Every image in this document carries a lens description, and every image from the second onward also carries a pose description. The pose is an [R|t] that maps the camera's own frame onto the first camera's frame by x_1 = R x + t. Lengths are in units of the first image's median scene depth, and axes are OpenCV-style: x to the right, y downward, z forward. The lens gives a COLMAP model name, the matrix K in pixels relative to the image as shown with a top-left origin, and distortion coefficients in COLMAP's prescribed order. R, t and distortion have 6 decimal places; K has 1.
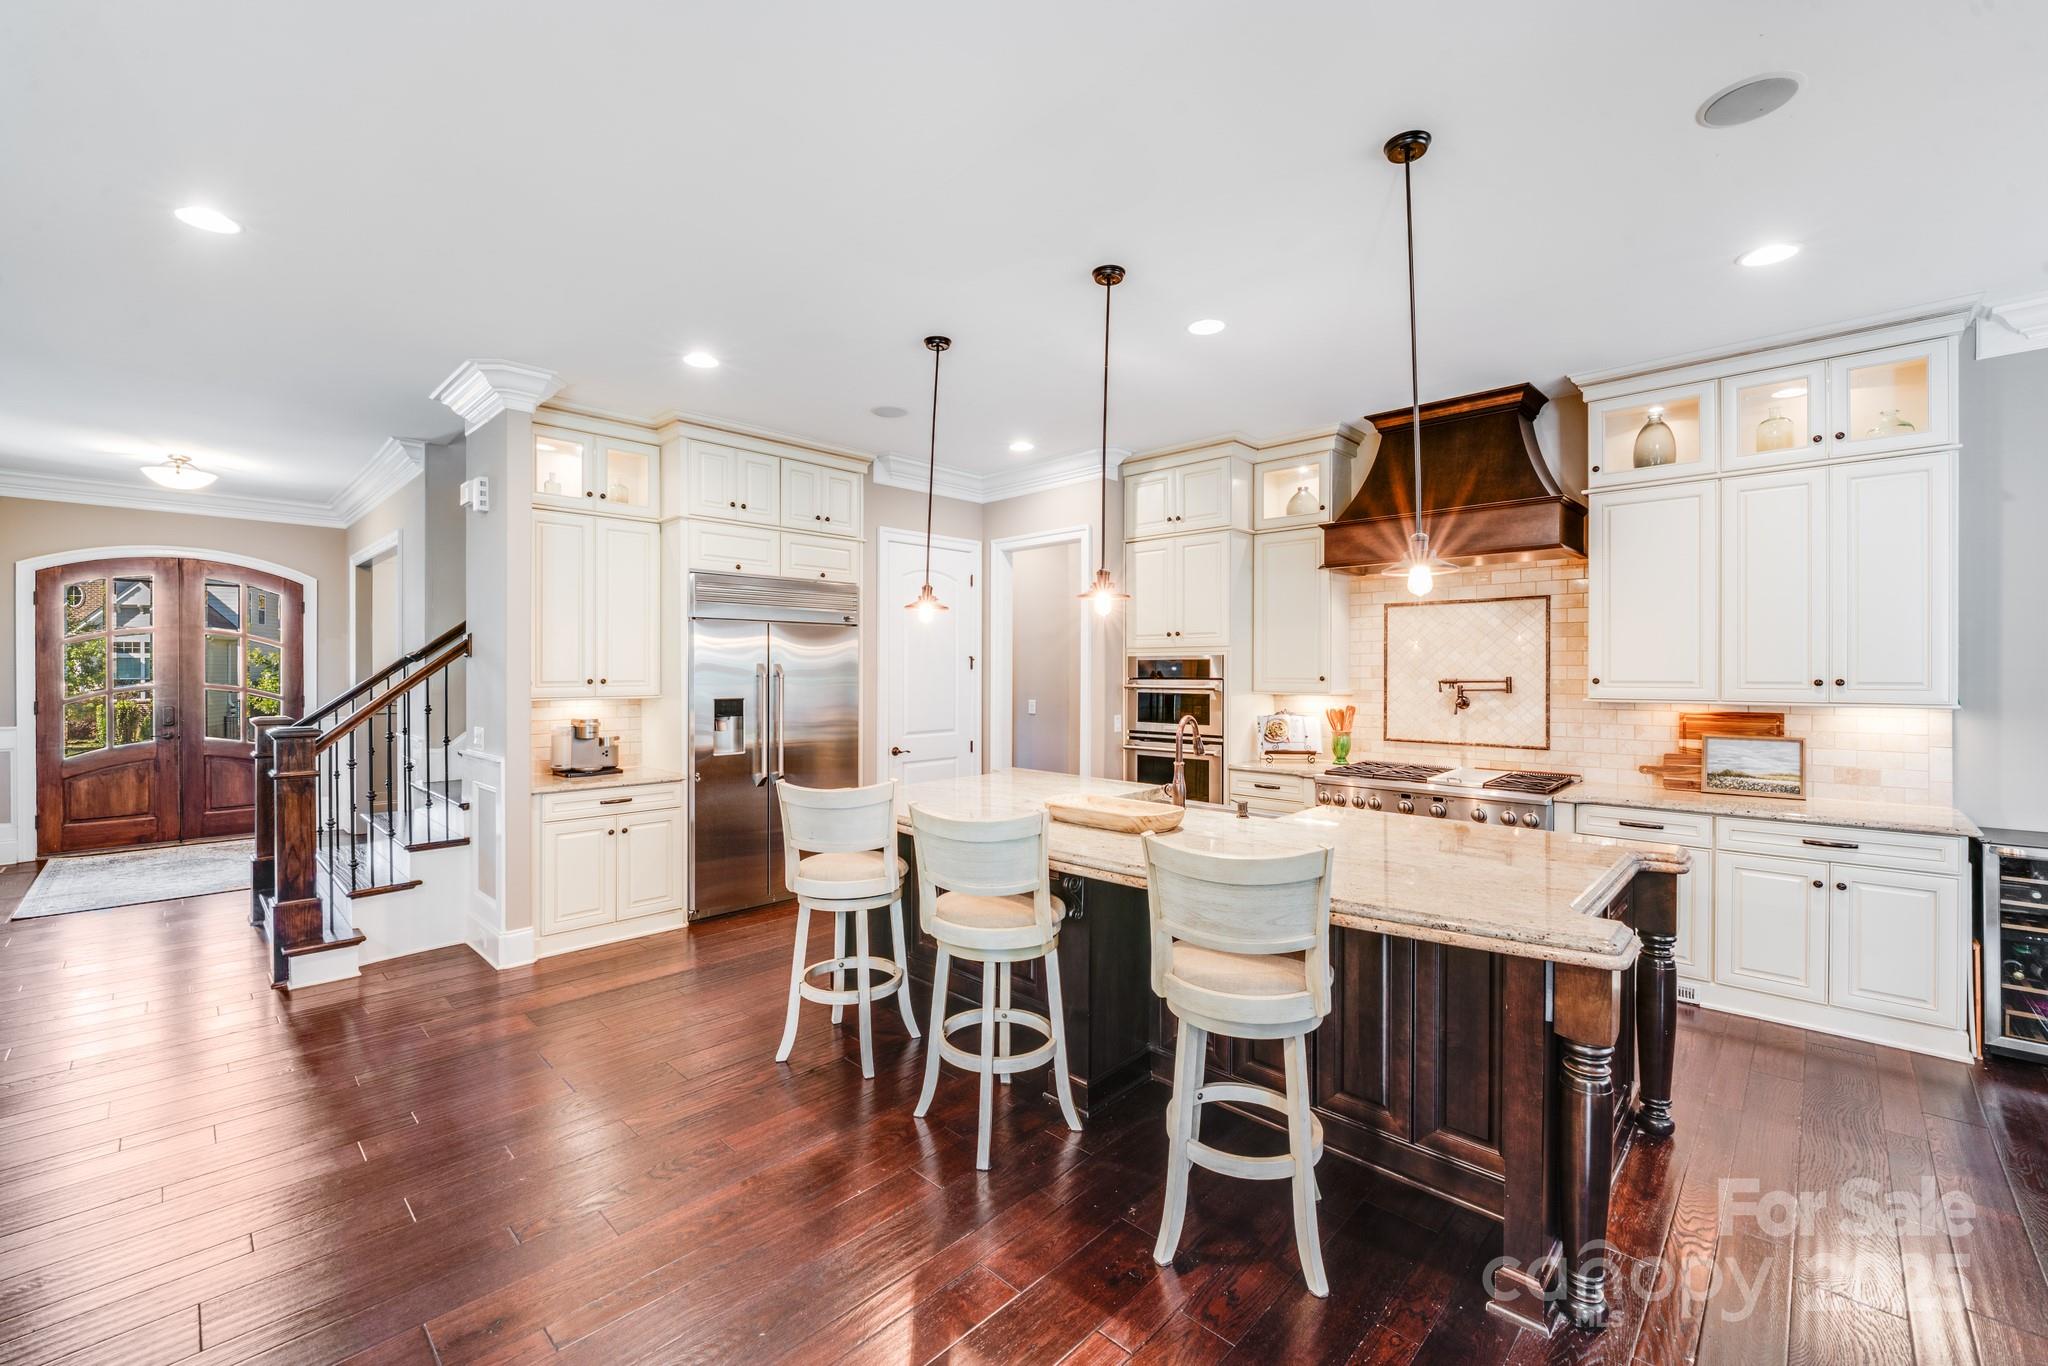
lens RADIAL K [[843.0, 0, 1020.7], [0, 843.0, 674.6], [0, 0, 1]] dist [-0.009028, -0.001549]
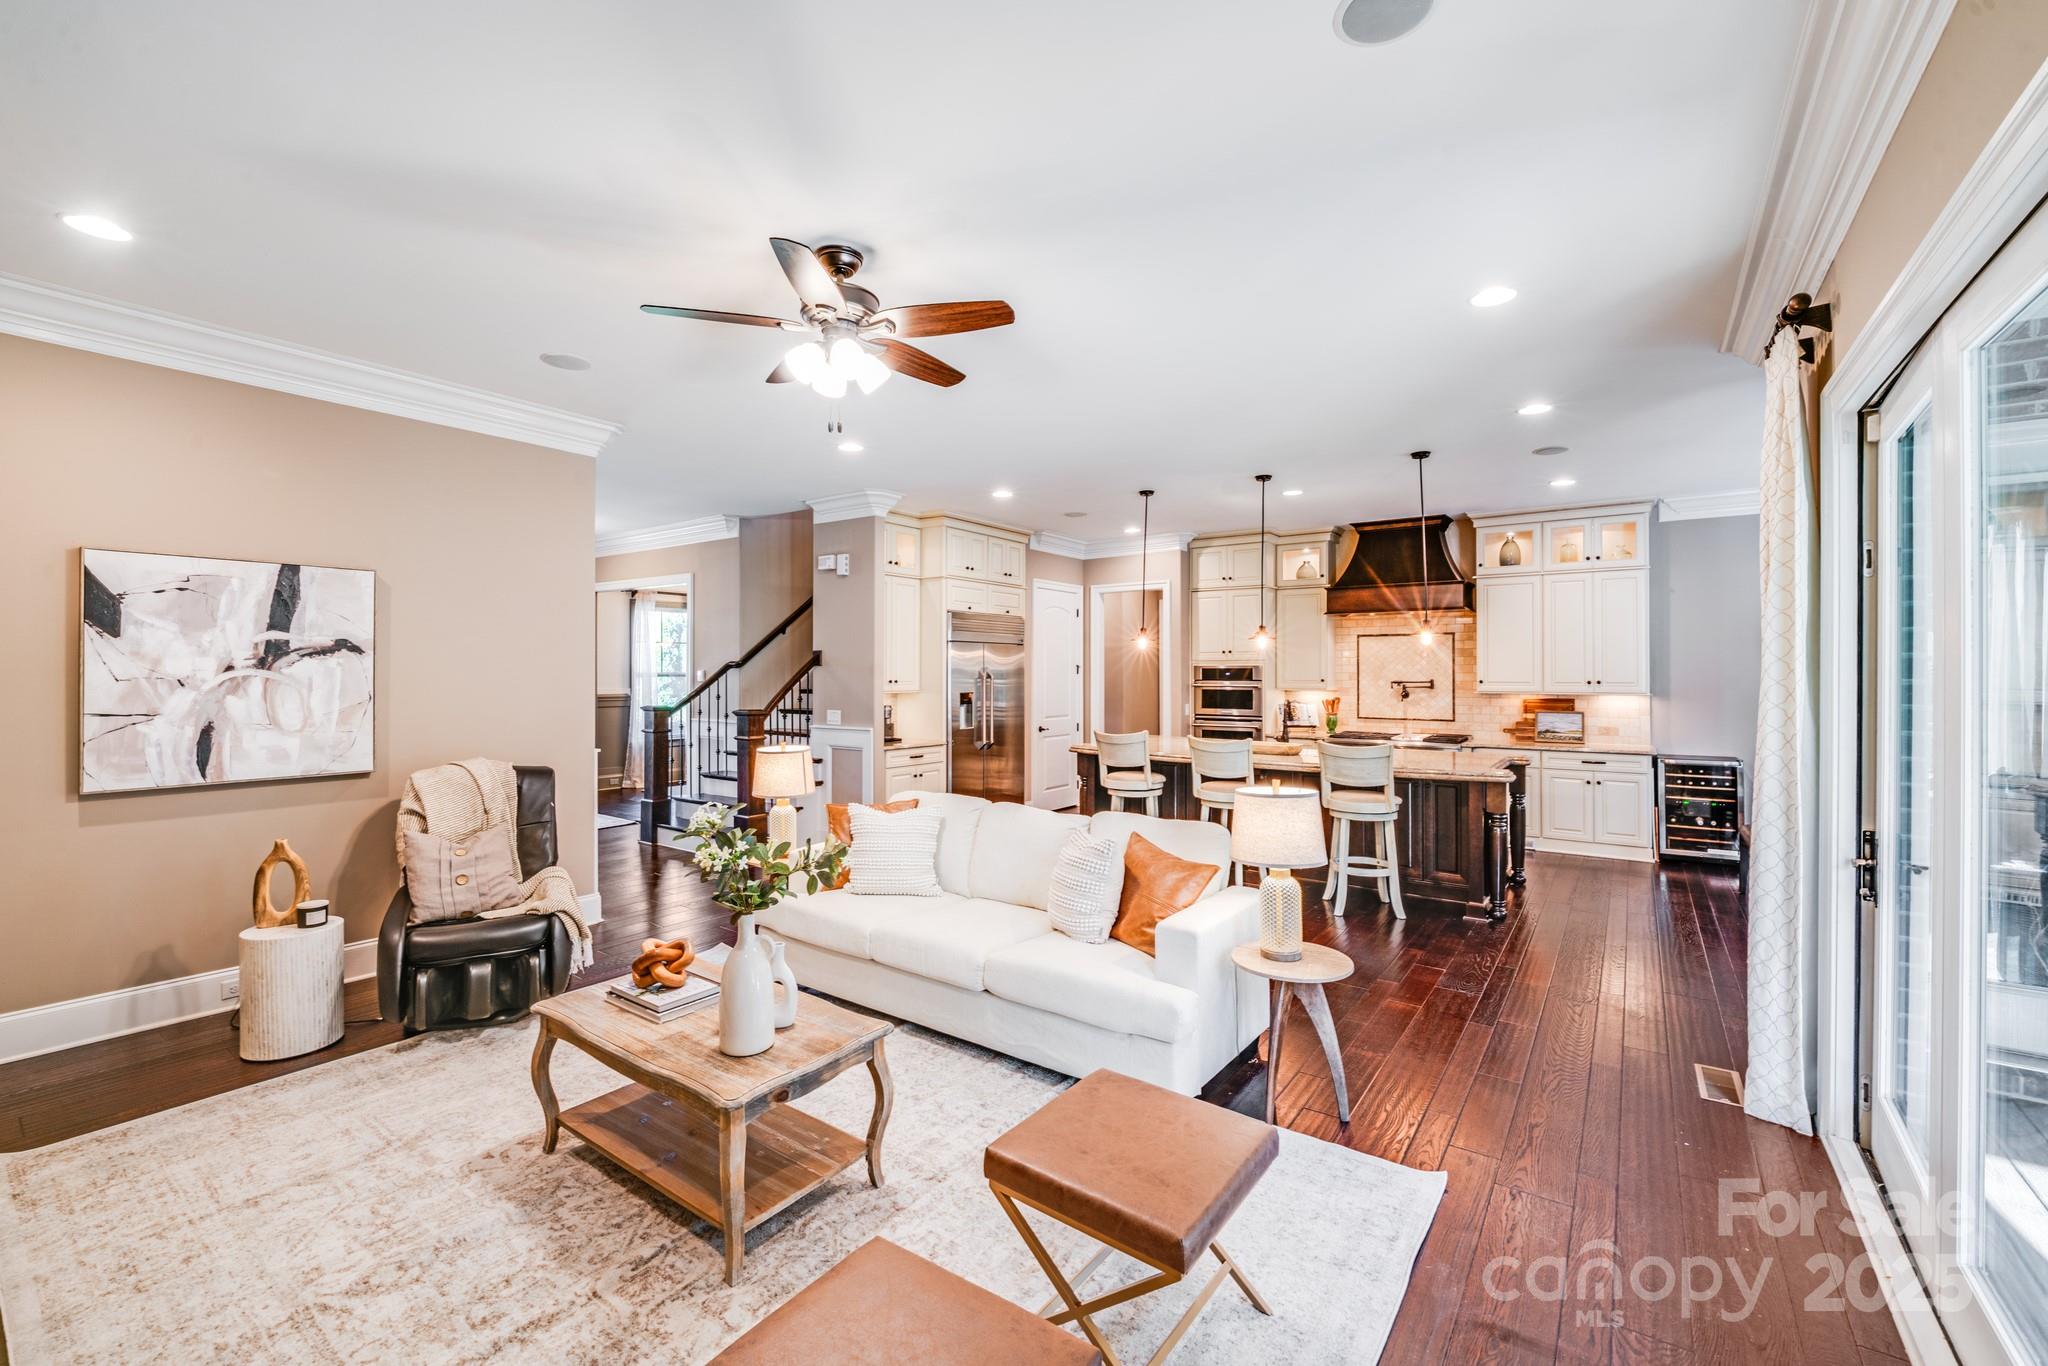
lens RADIAL K [[843.0, 0, 1022.5], [0, 843.0, 663.5], [0, 0, 1]] dist [-0.009028, -0.001549]
pose [[0.990541, 0.004040, 0.137154, -0.488737], [-0.001692, 0.999850, -0.017236, 0.001441], [-0.137203, 0.016841, 0.990400, -0.594648]]
